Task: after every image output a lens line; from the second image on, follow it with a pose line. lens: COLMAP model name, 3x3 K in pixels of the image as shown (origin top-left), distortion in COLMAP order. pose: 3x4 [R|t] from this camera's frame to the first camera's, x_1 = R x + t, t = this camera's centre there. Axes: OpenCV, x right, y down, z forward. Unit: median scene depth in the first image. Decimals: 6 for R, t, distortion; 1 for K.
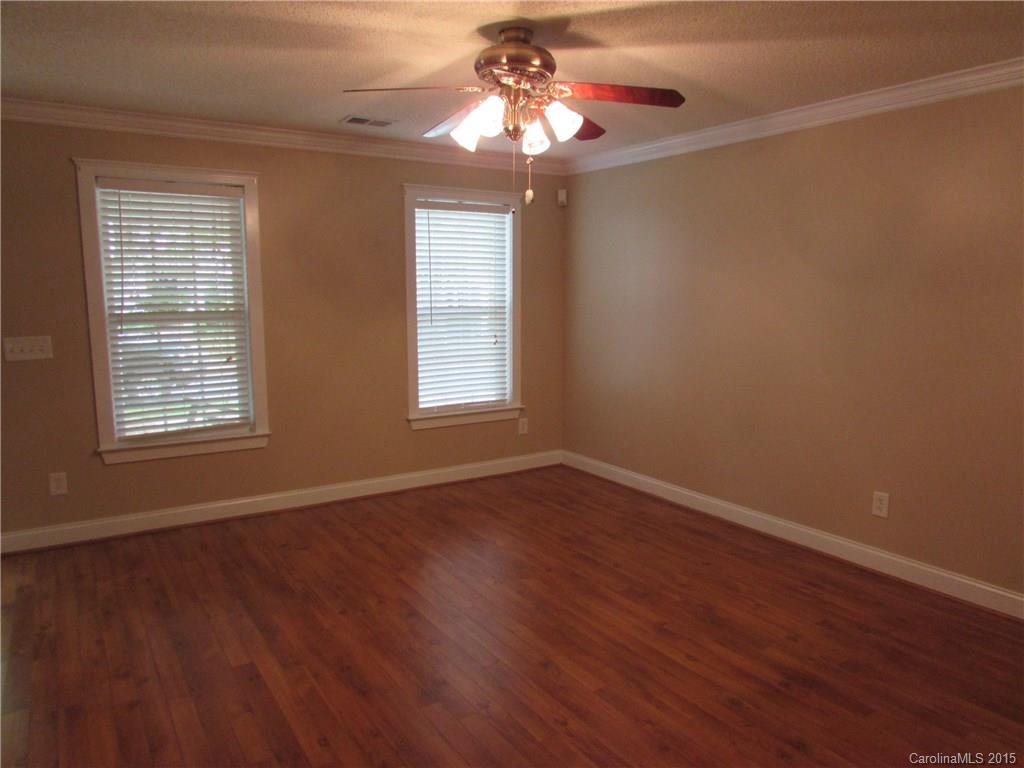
lens RADIAL K [[724.2, 0, 518.5], [0, 724.2, 385.4], [0, 0, 1]] dist [-0.006463, 0.000149]
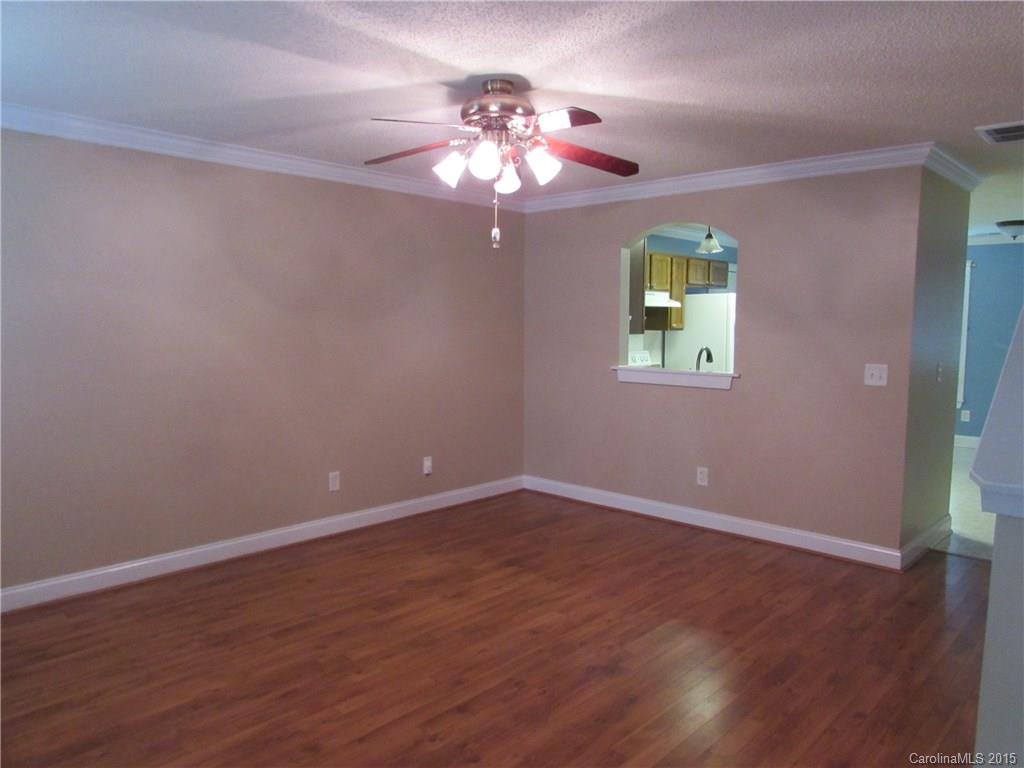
lens RADIAL K [[724.2, 0, 518.5], [0, 724.2, 385.4], [0, 0, 1]] dist [-0.006463, 0.000149]
pose [[-0.242345, -0.089152, 0.966085, -0.891295], [0.119184, 0.985491, 0.120840, -0.134355], [-0.962842, 0.144427, -0.228204, 1.033065]]
